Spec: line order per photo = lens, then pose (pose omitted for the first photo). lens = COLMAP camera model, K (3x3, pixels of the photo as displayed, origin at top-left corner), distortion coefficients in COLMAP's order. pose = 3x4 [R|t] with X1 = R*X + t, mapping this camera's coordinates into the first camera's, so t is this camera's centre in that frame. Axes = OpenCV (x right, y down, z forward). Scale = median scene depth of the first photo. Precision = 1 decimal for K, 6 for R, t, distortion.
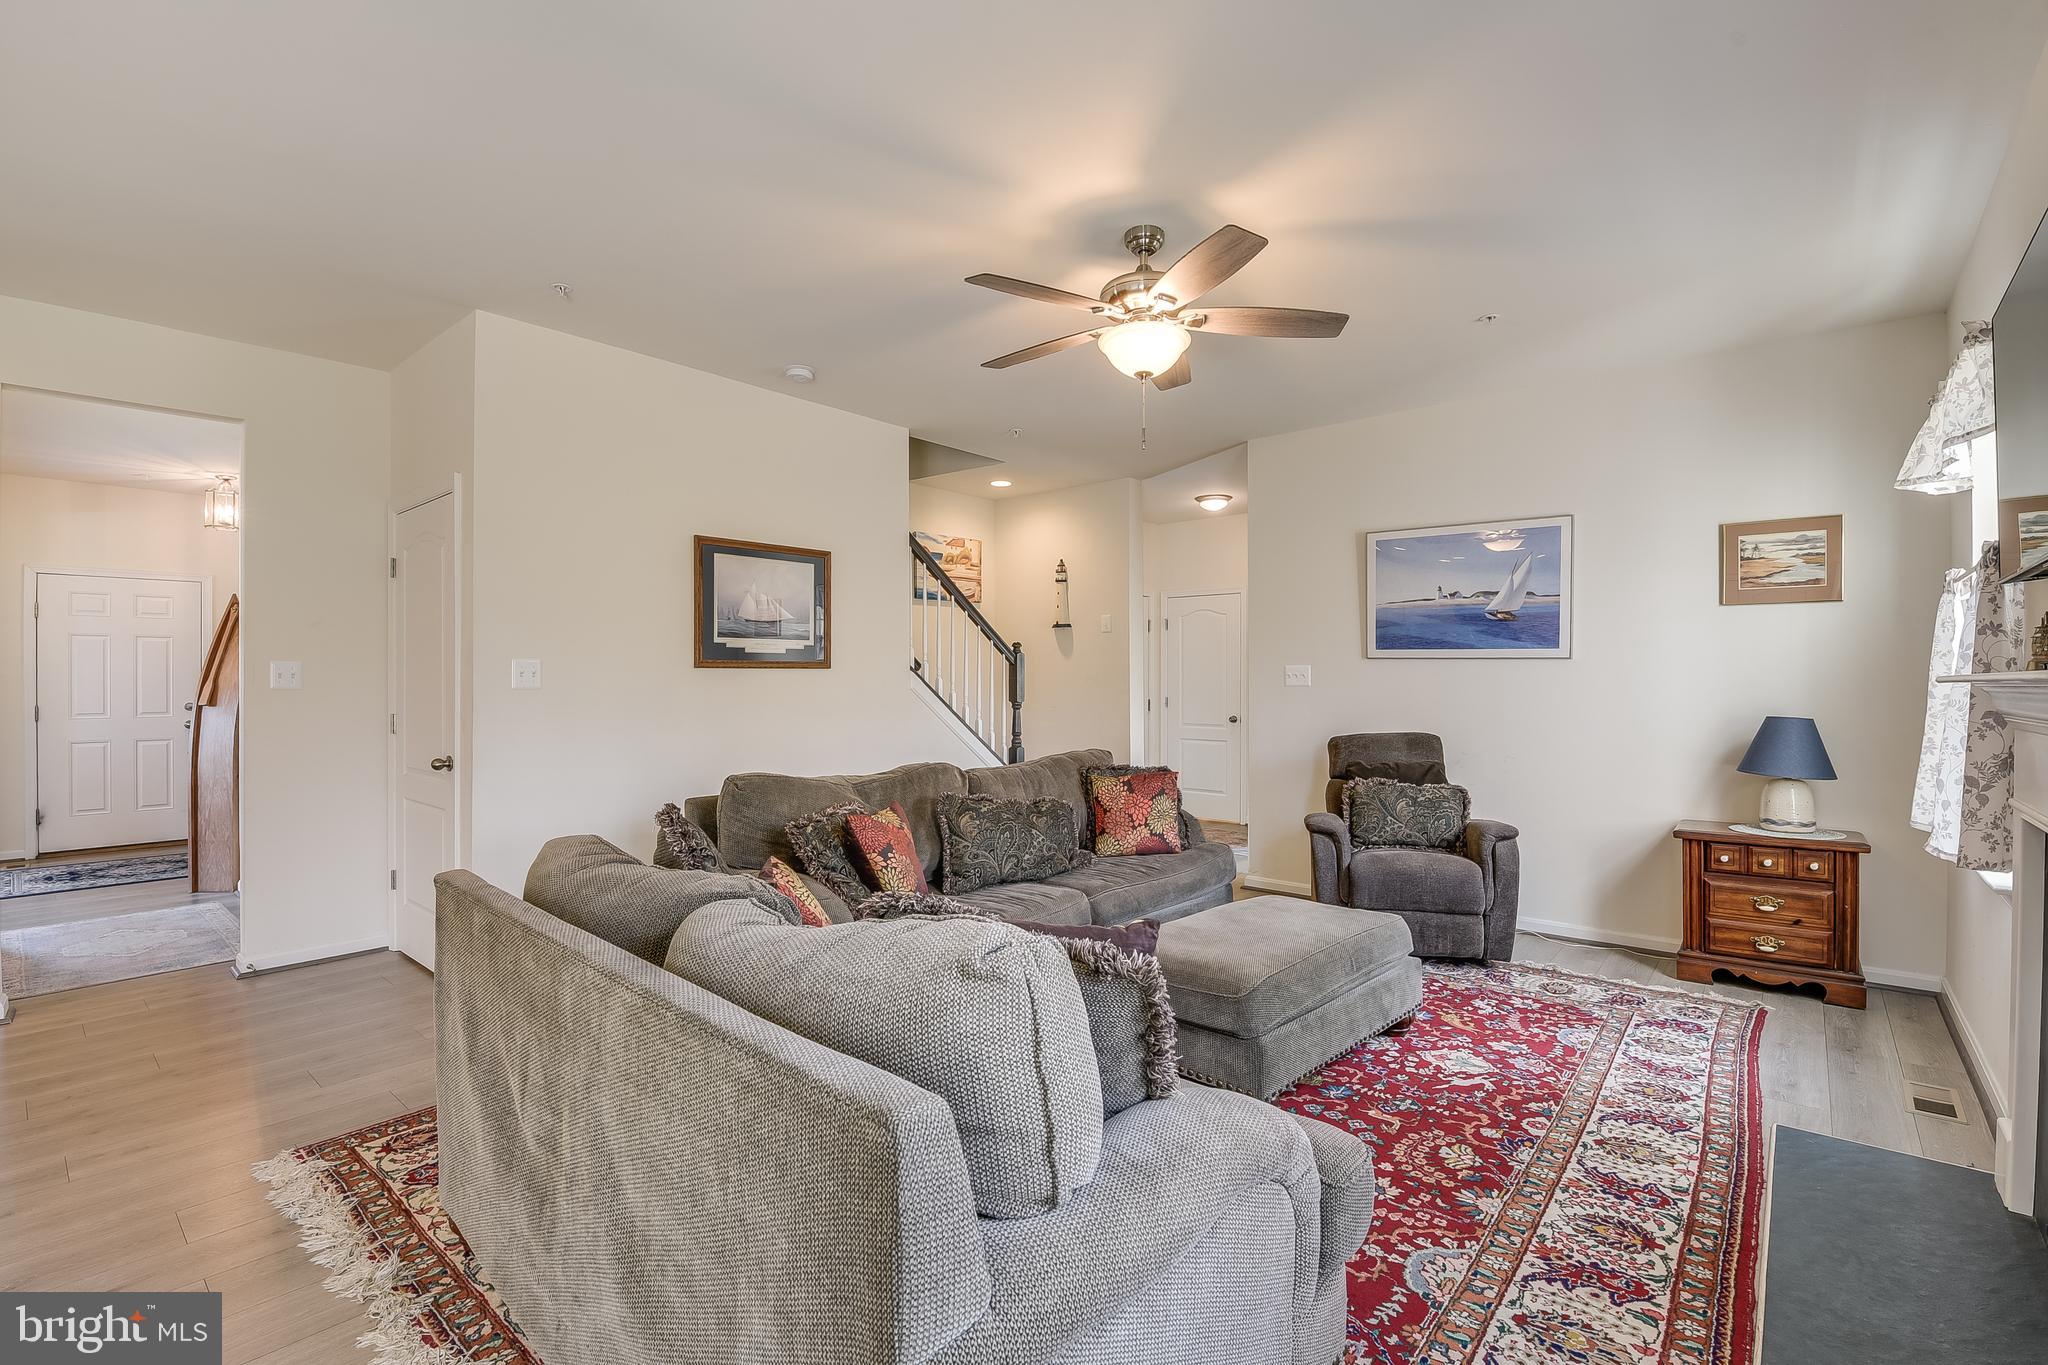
lens RADIAL K [[900.0, 0, 1016.5], [0, 900.0, 690.0], [0, 0, 1]] dist [-0.008577, -0.005594]
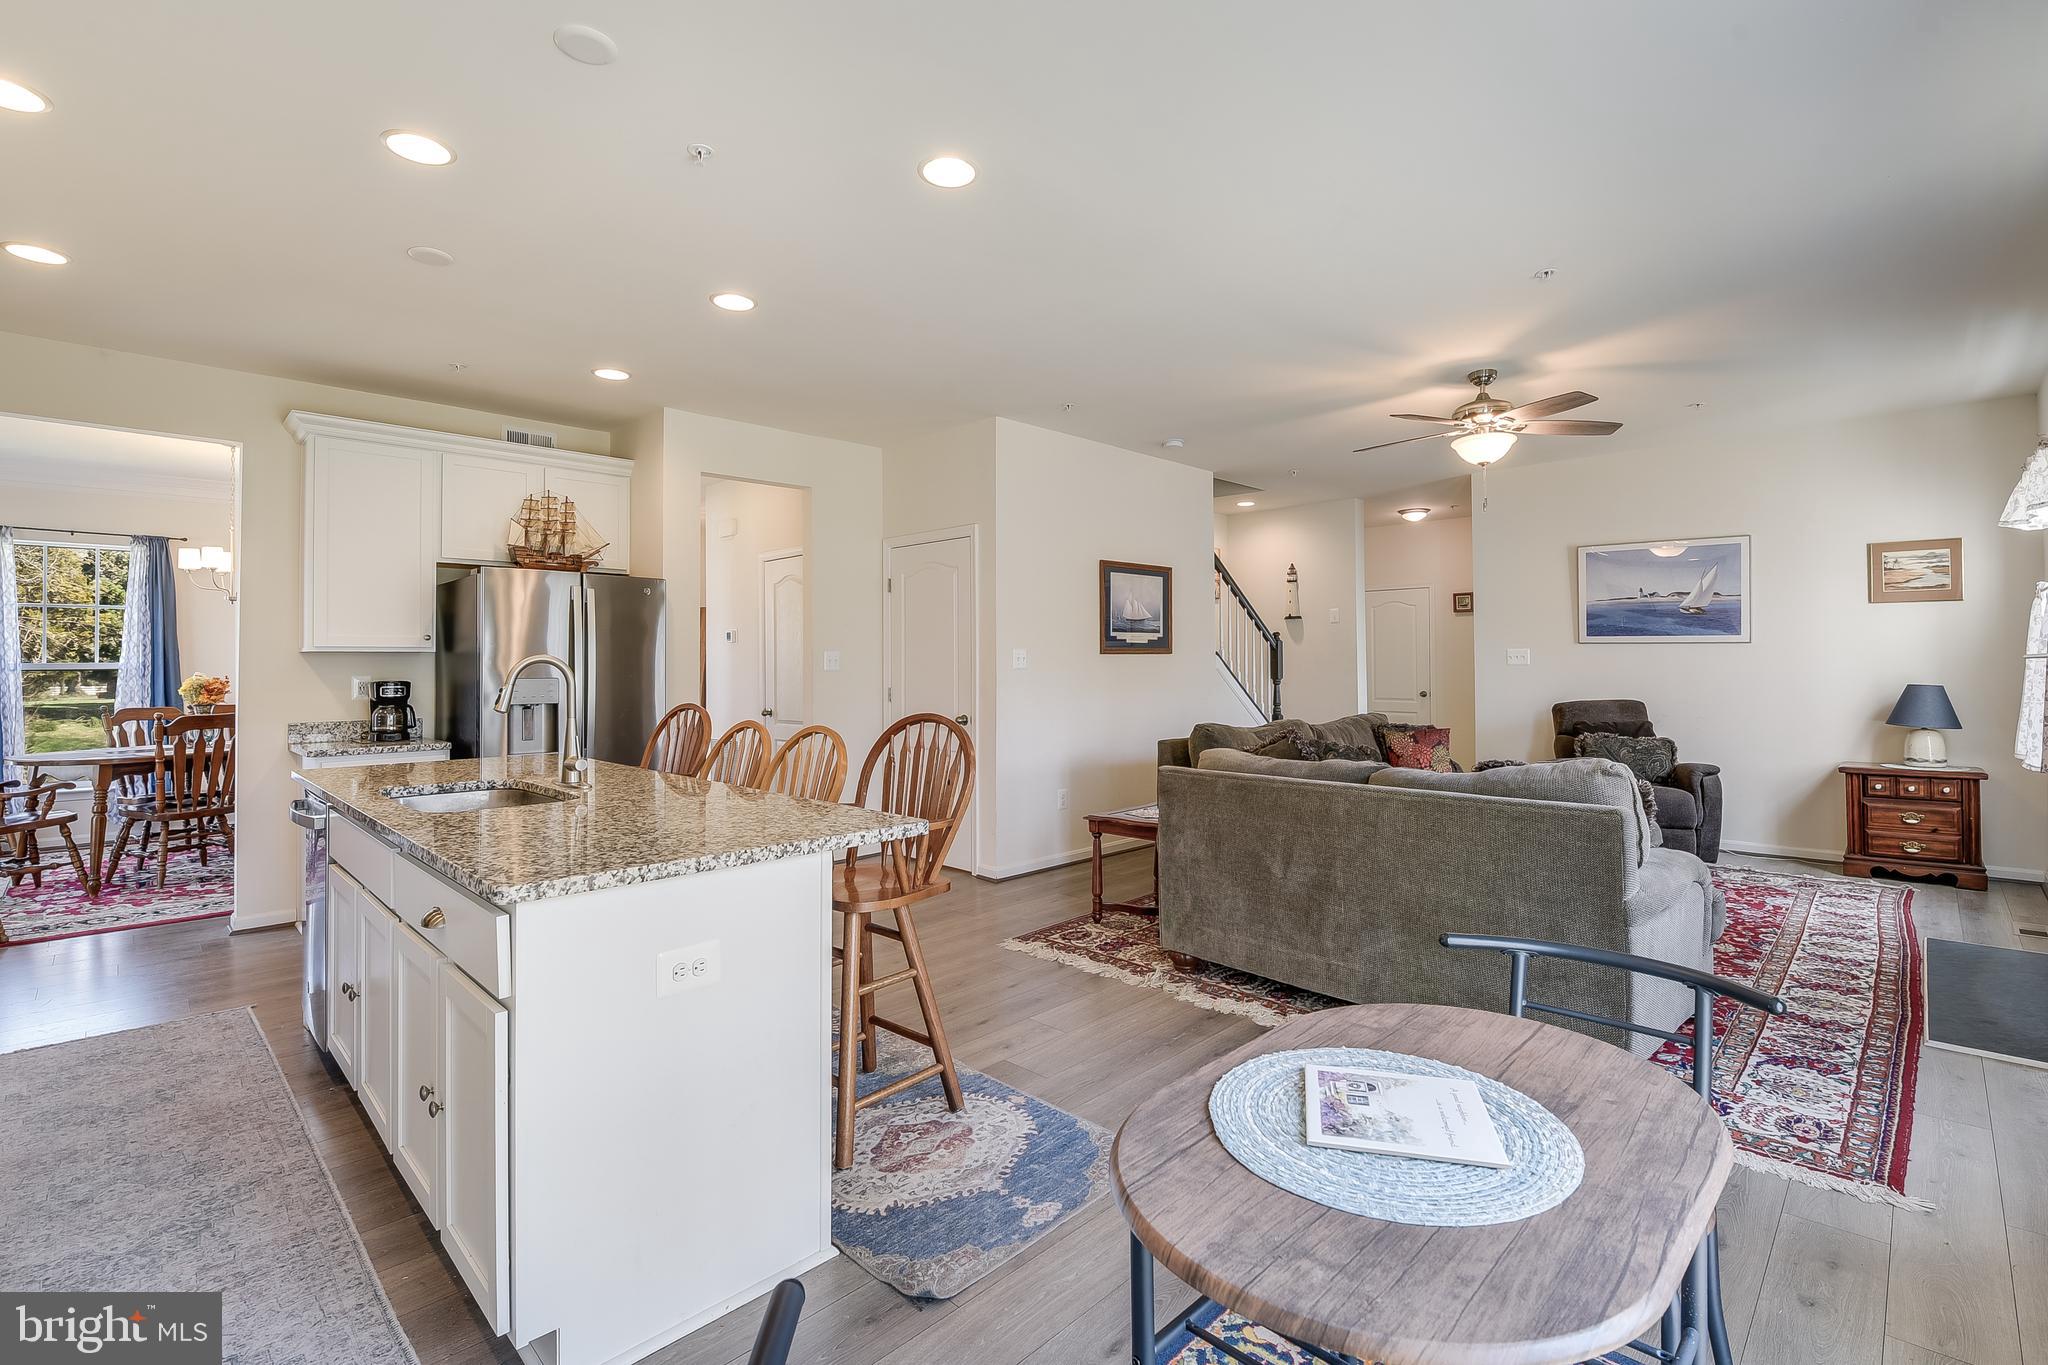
lens RADIAL K [[900.0, 0, 1027.7], [0, 900.0, 654.3], [0, 0, 1]] dist [-0.008577, -0.005594]
pose [[0.997606, -0.006259, -0.068873, -0.412763], [0.004869, 0.999781, -0.020331, 0.004382], [0.068985, 0.019947, 0.997418, -0.454066]]
